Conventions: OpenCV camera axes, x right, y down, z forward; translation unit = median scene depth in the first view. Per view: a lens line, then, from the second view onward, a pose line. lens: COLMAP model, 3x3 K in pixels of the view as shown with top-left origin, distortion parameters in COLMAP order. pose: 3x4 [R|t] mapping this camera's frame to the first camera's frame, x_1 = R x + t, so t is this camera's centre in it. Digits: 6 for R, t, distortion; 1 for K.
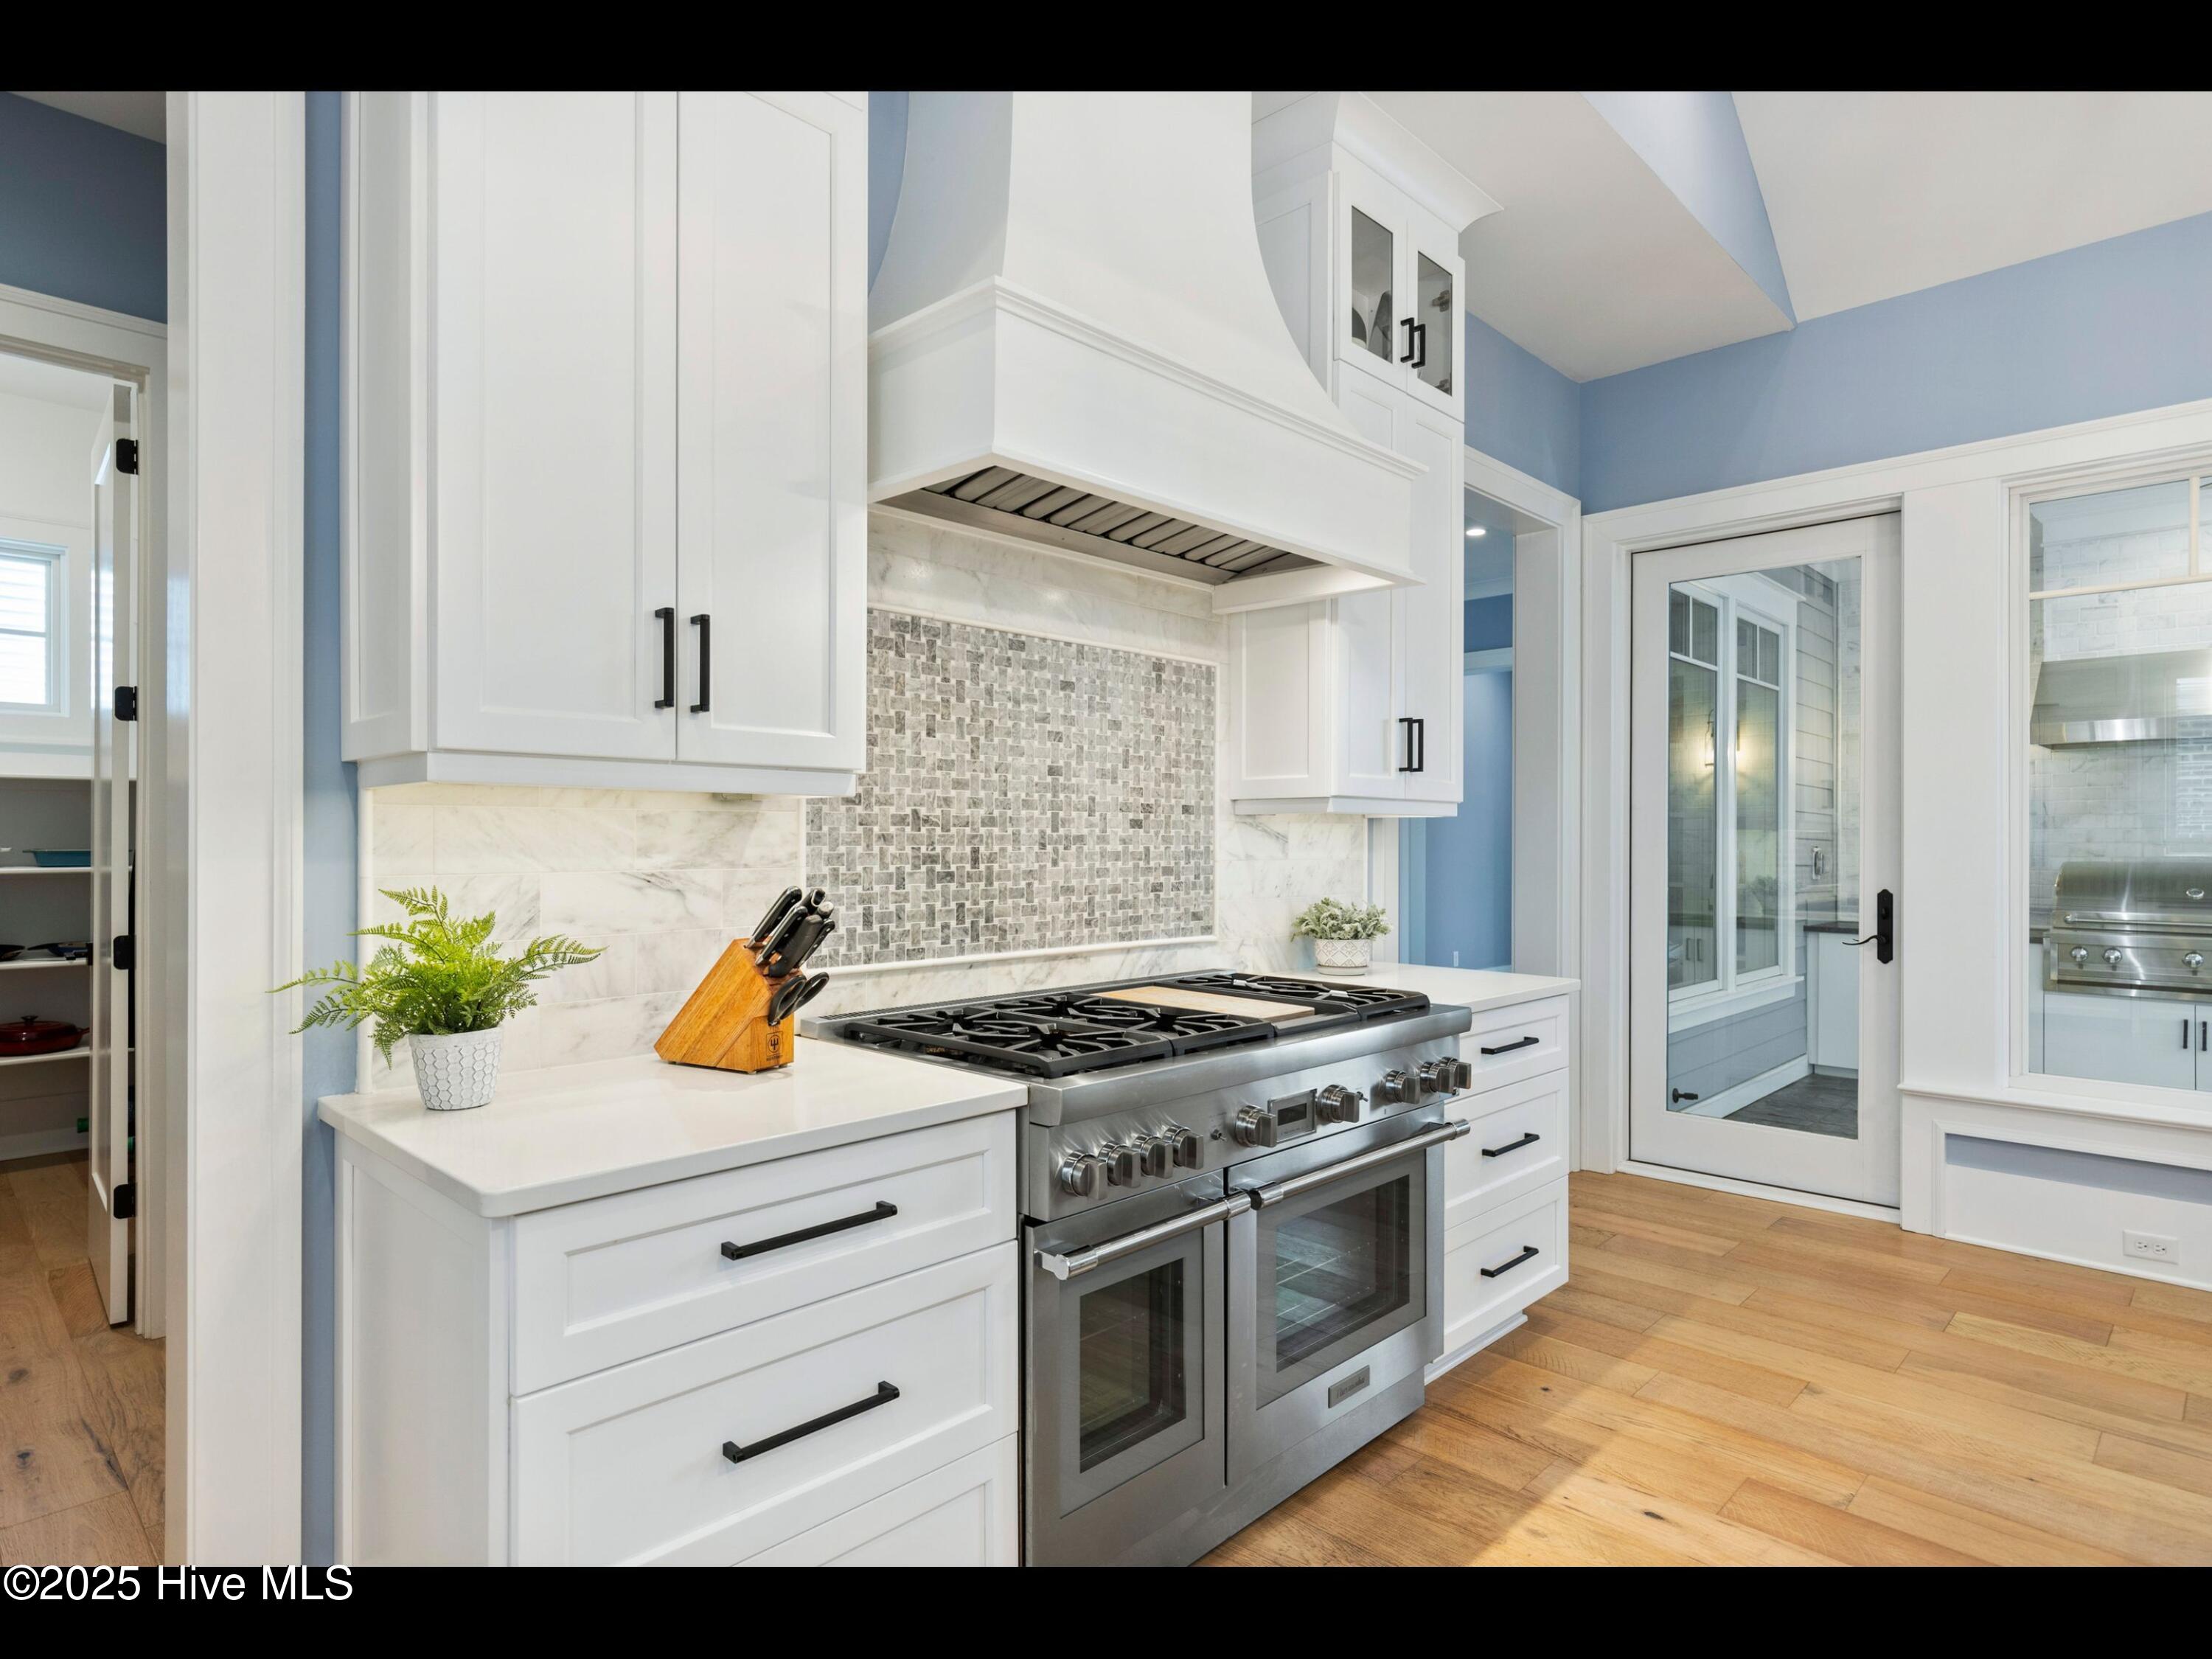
lens RADIAL K [[1211.6, 0, 1106.0], [0, 1211.6, 829.5], [0, 0, 1]] dist [0.001628, -0.000061]
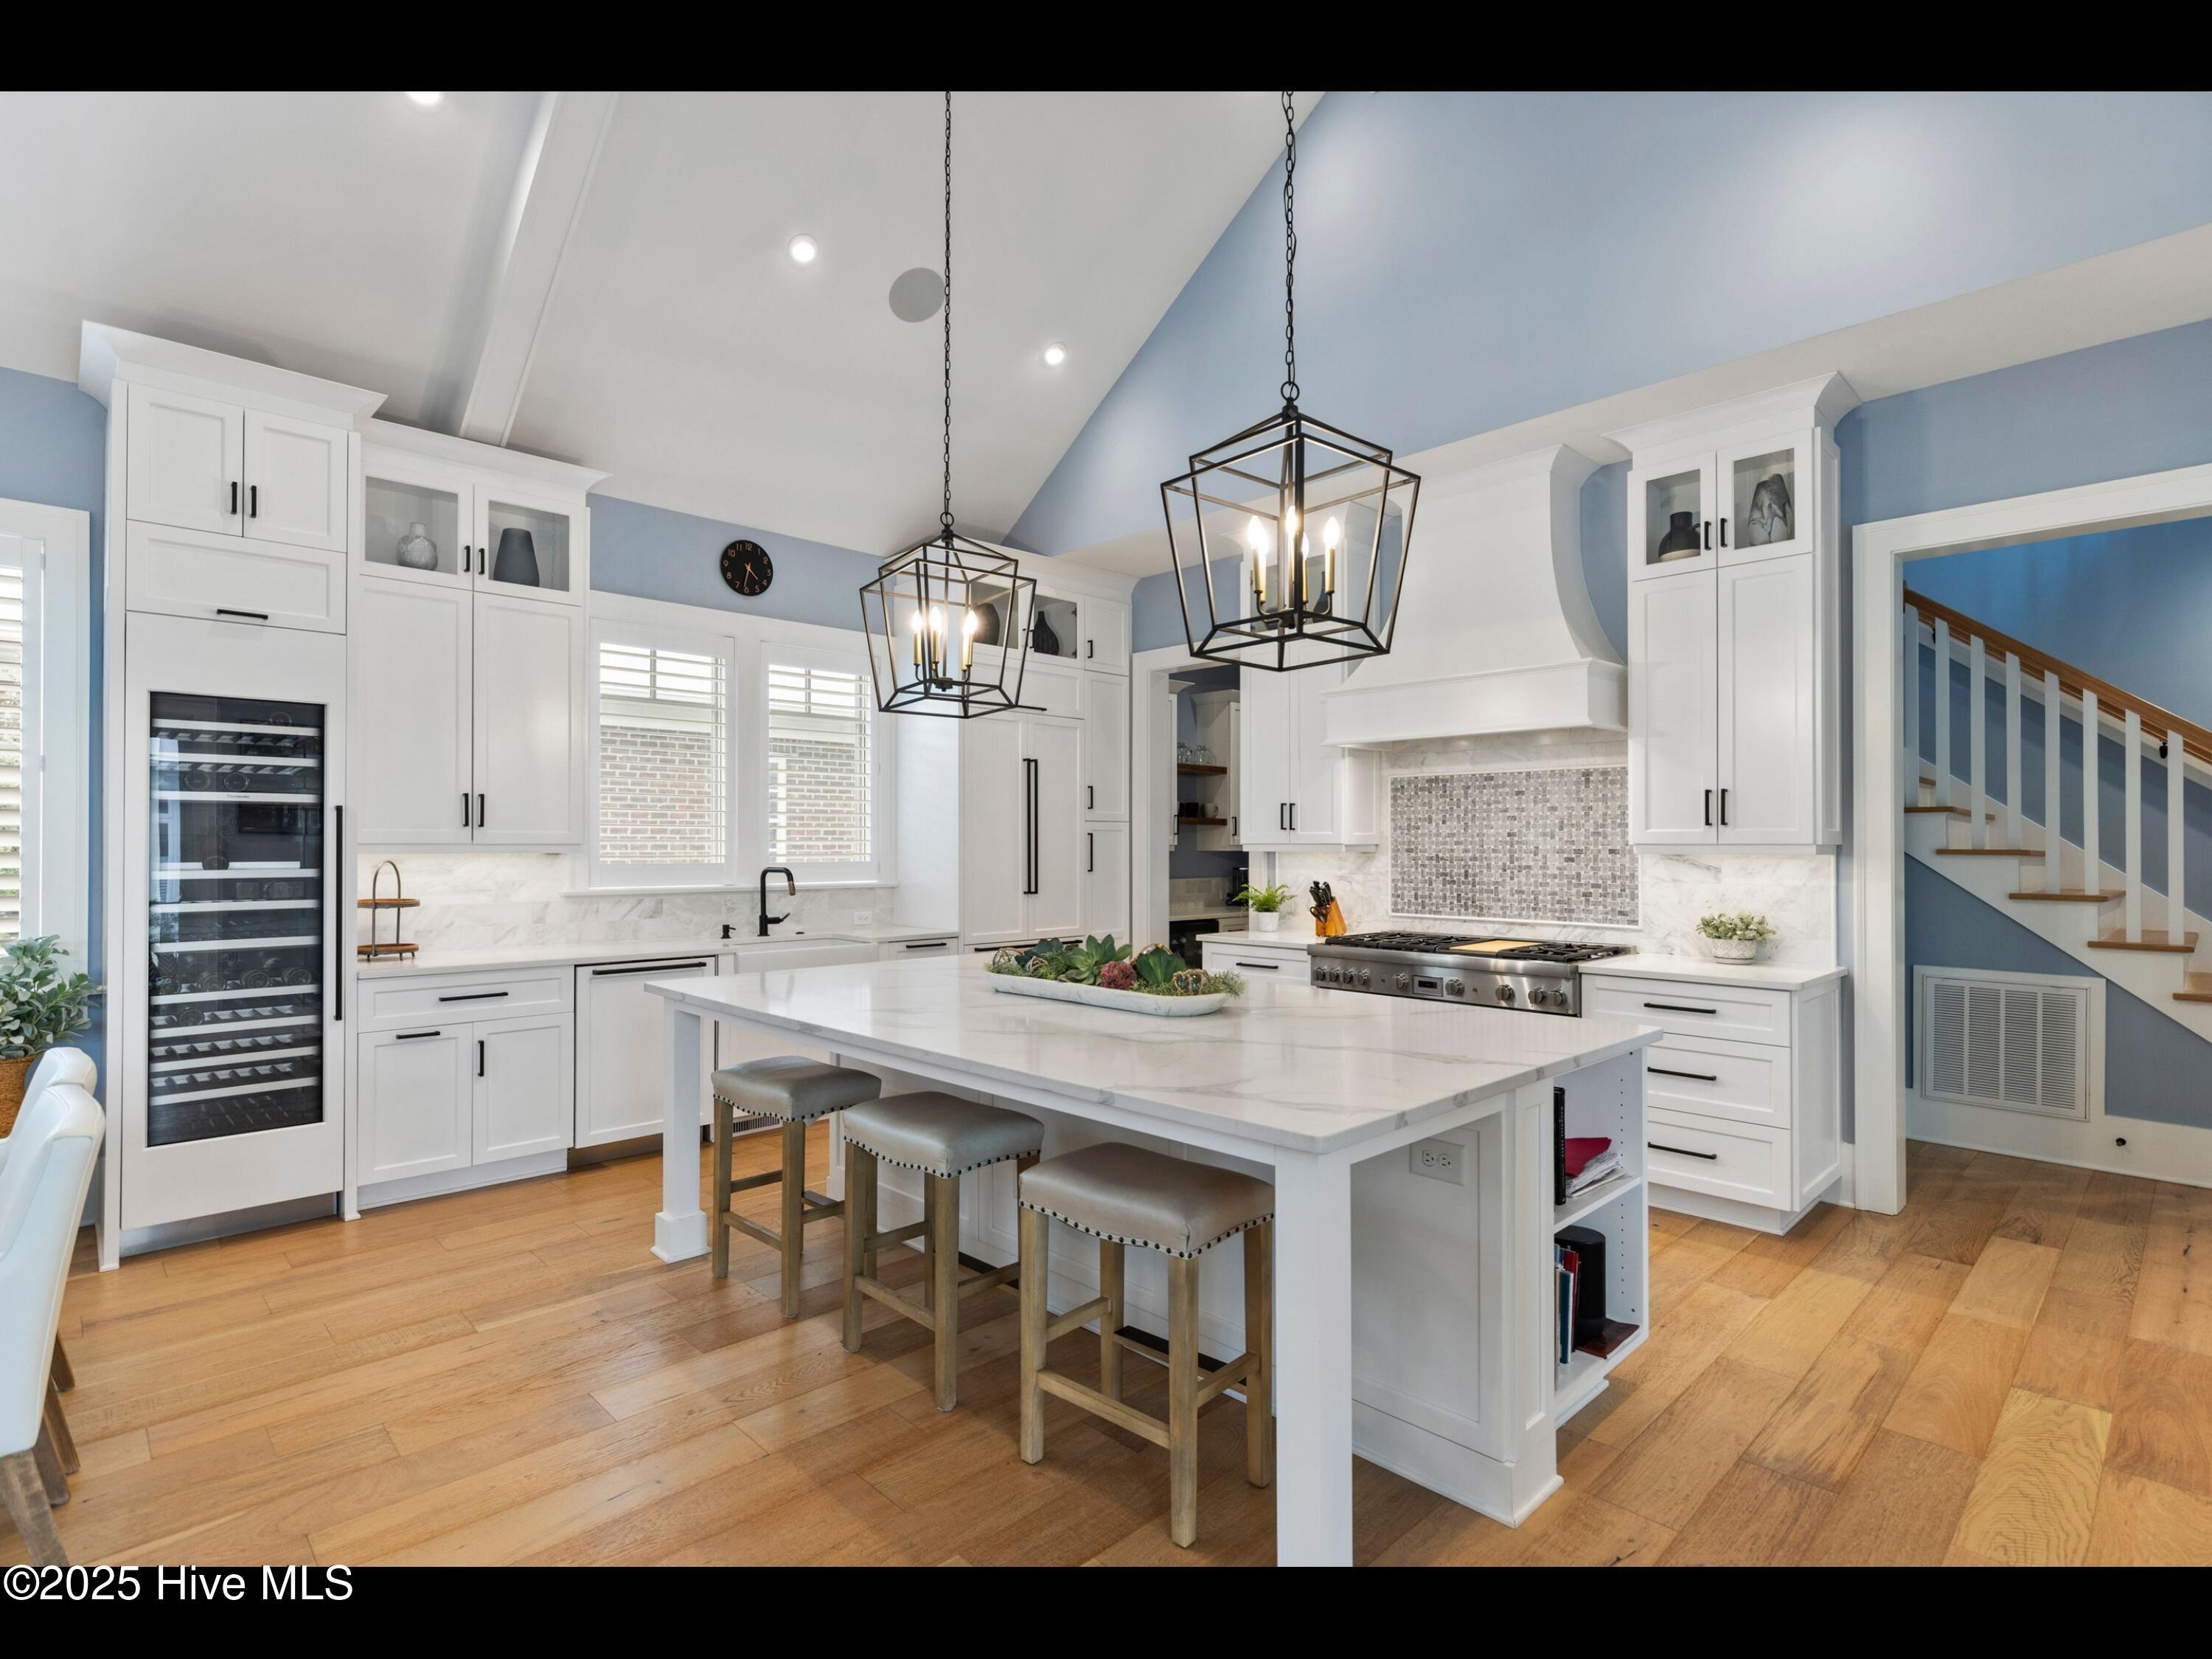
lens RADIAL K [[1211.6, 0, 1106.0], [0, 1211.6, 829.5], [0, 0, 1]] dist [0.001628, -0.000061]
pose [[-0.049470, -0.024565, -0.998473, 1.961587], [-0.002307, 0.999698, -0.024481, -0.003933], [0.998773, 0.001092, -0.049512, 0.376276]]
